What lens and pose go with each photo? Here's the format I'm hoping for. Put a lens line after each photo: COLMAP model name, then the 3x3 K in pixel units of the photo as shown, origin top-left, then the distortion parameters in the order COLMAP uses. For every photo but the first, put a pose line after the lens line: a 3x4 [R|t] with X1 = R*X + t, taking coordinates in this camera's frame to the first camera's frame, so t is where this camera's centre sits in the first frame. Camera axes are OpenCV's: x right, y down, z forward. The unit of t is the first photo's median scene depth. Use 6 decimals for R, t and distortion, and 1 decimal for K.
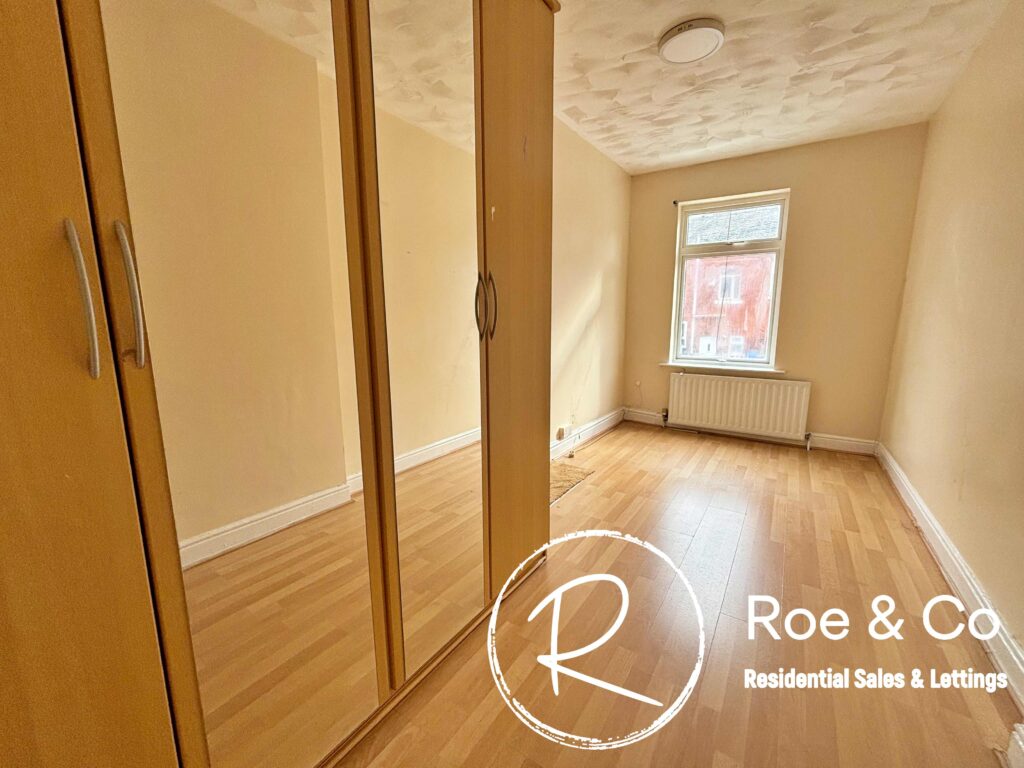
lens RADIAL K [[411.0, 0, 512.0], [0, 411.0, 384.0], [0, 0, 1]] dist [0.000890, -0.000050]
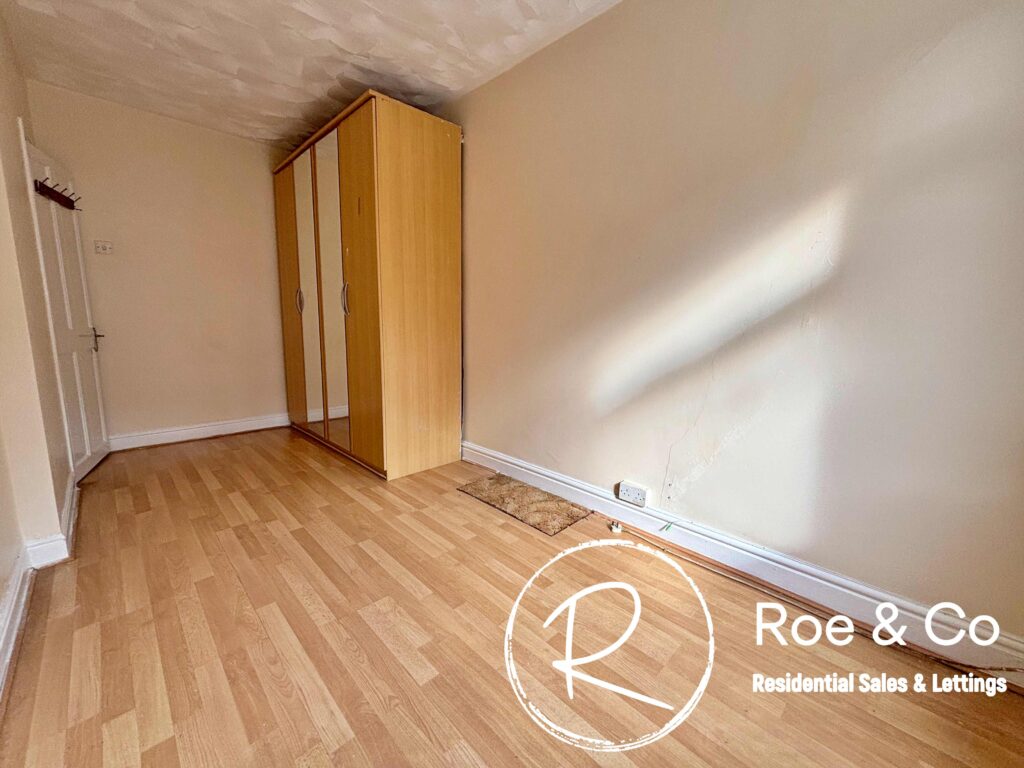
lens RADIAL K [[411.0, 0, 512.0], [0, 411.0, 384.0], [0, 0, 1]] dist [0.000890, -0.000050]
pose [[-0.165778, 0.161139, -0.972909, 0.948244], [-0.190466, 0.962753, 0.191911, -0.165210], [0.967595, 0.217121, -0.128911, 1.116995]]
